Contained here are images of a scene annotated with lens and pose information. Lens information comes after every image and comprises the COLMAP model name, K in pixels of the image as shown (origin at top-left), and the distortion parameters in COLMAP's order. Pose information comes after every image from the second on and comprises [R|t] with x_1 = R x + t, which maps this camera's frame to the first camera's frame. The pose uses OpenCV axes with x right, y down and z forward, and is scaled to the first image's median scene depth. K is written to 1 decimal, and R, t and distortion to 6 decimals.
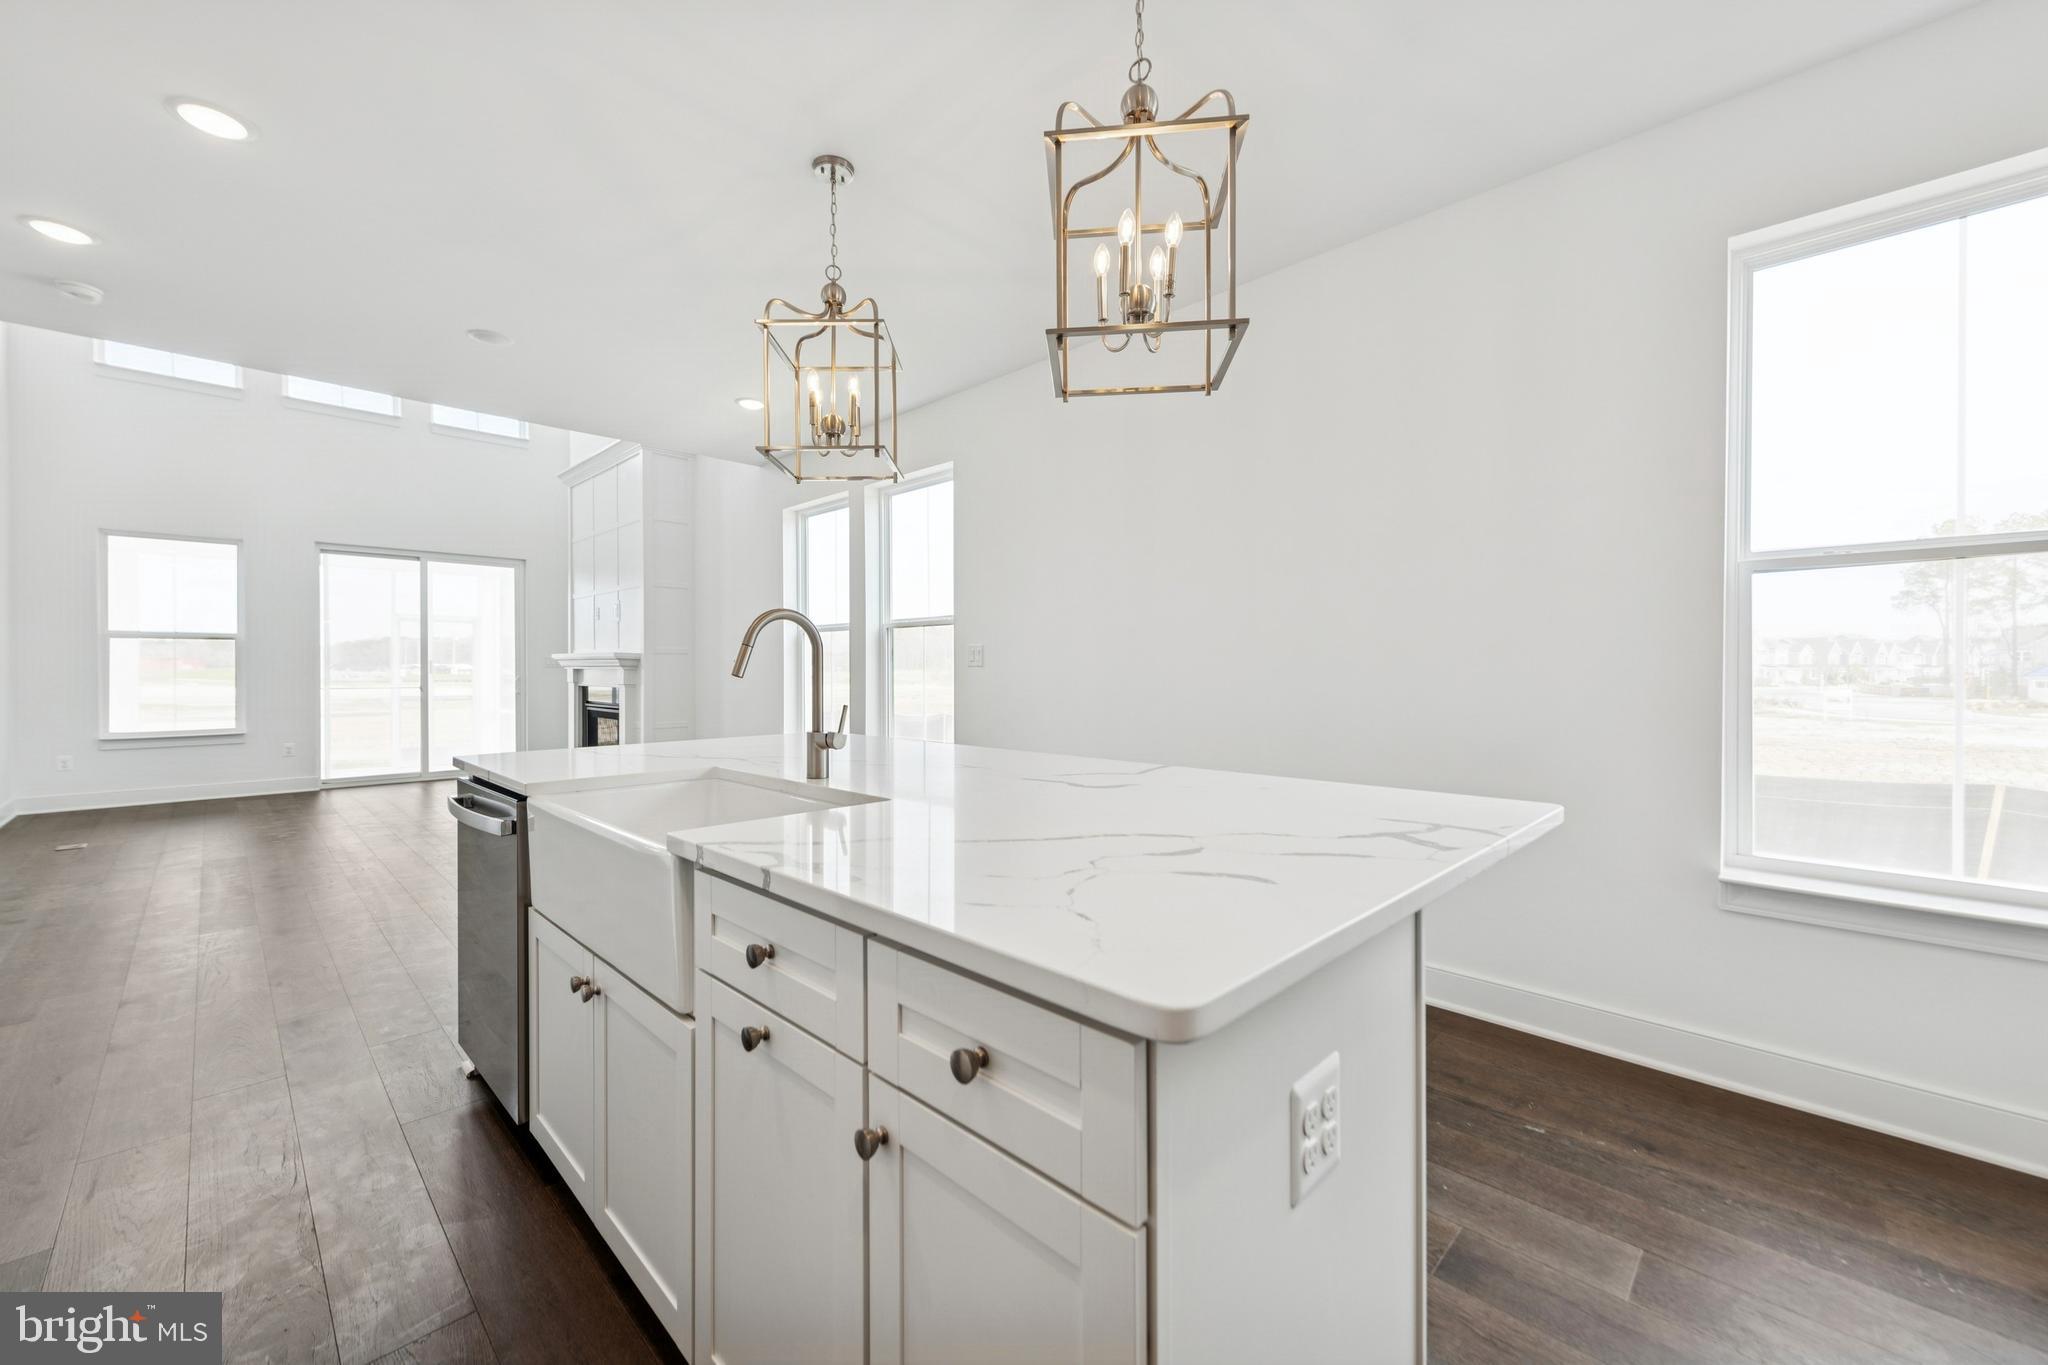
lens RADIAL K [[796.2, 0, 1019.8], [0, 796.2, 677.3], [0, 0, 1]] dist [0.003692, -0.001834]
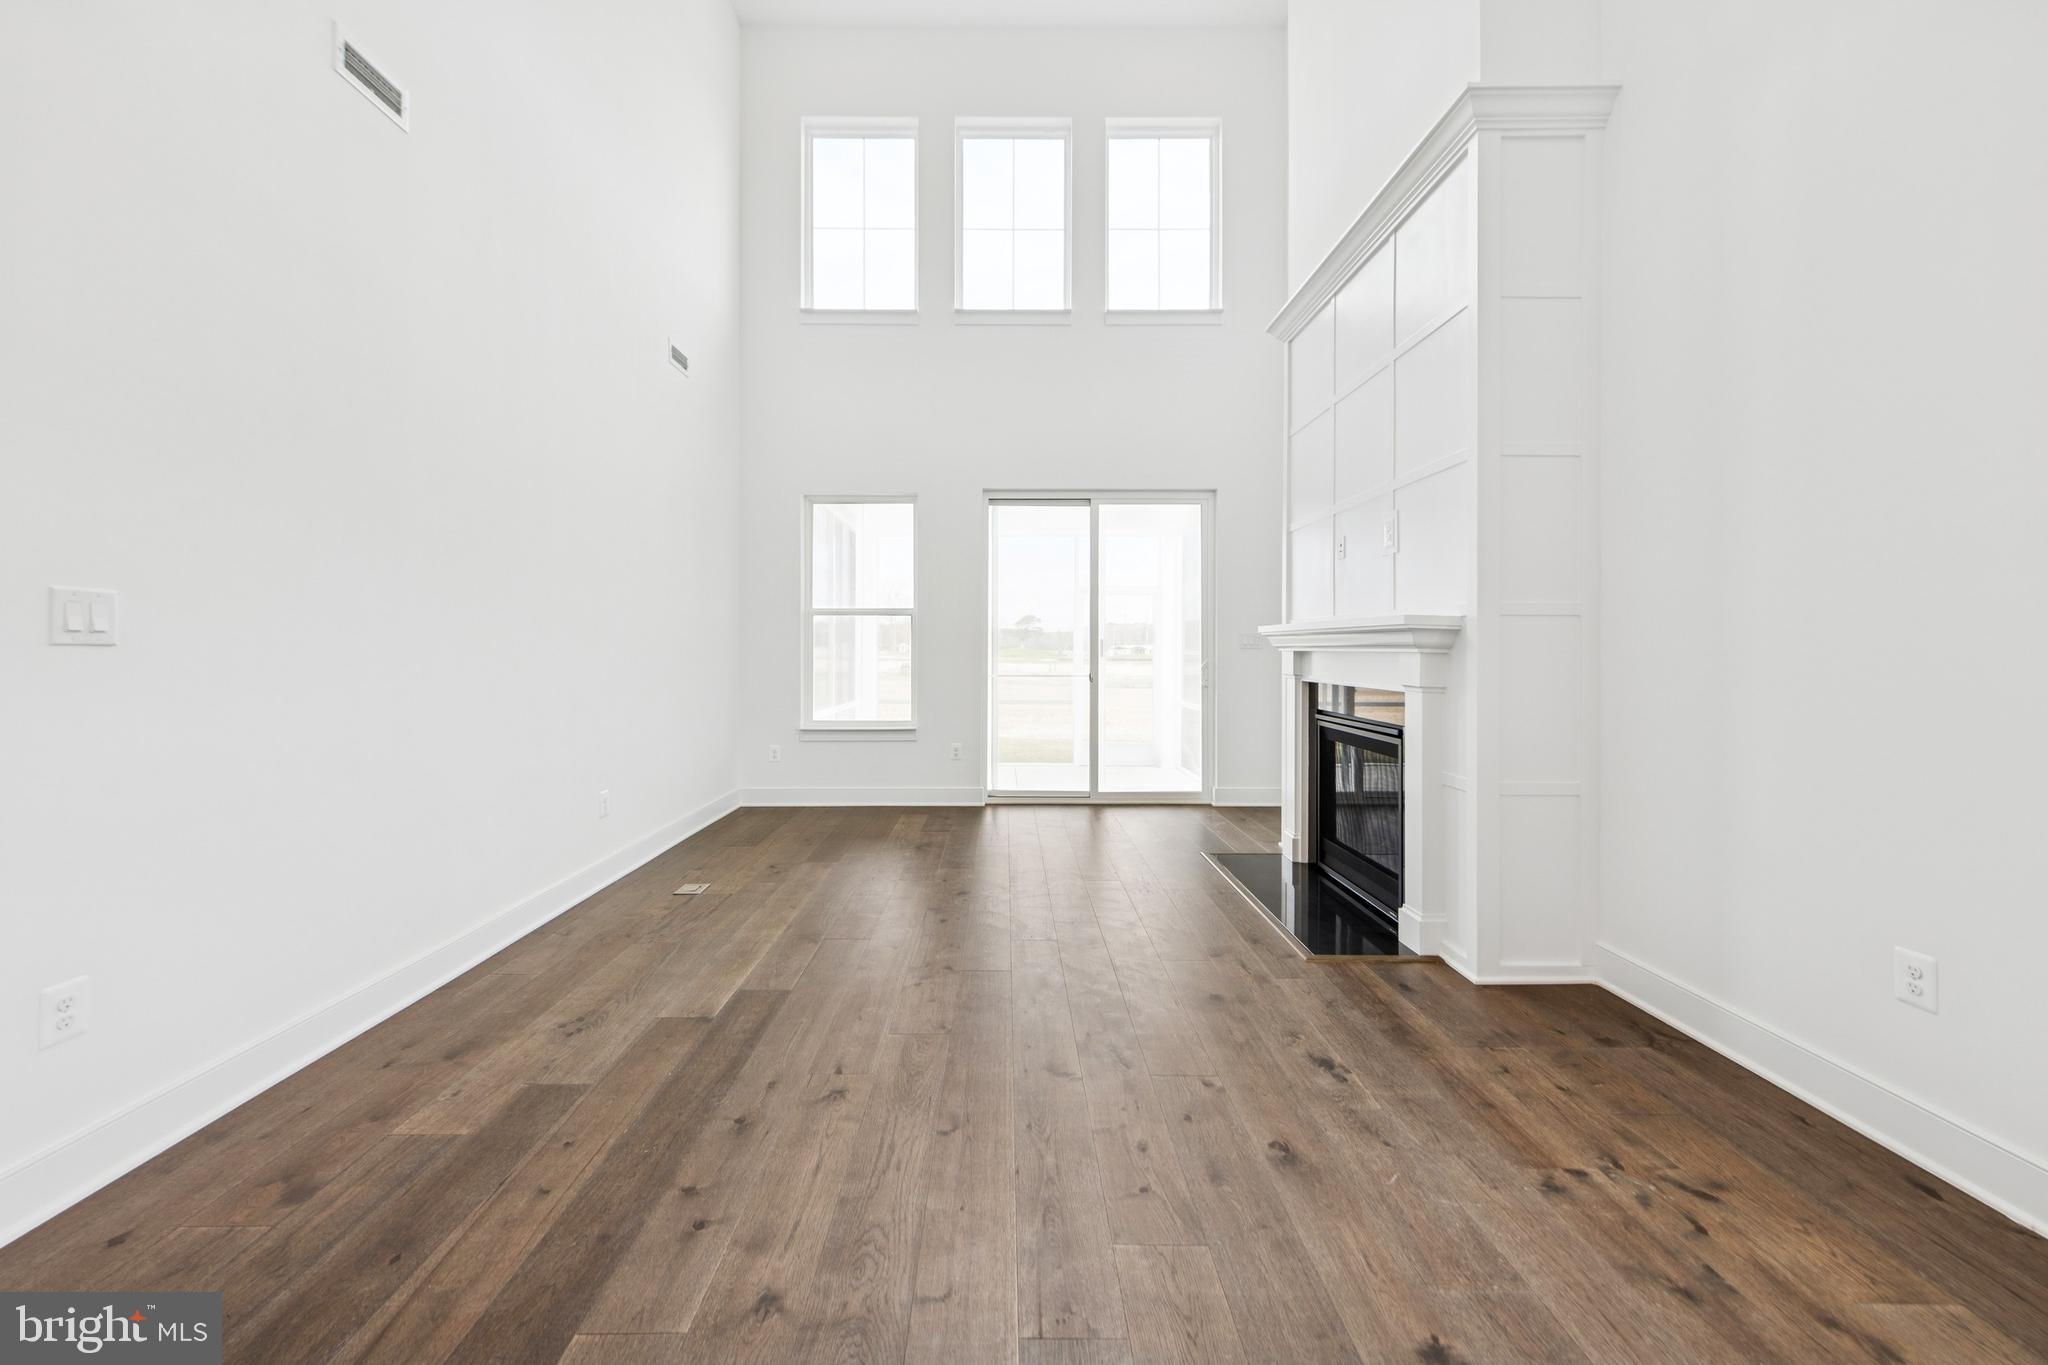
lens RADIAL K [[796.2, 0, 1025.8], [0, 796.2, 661.1], [0, 0, 1]] dist [0.003692, -0.001834]
pose [[0.715559, 0.007902, -0.698508, -0.303444], [-0.008242, 0.999962, 0.002870, -0.003446], [0.698504, 0.003704, 0.715597, 0.467357]]
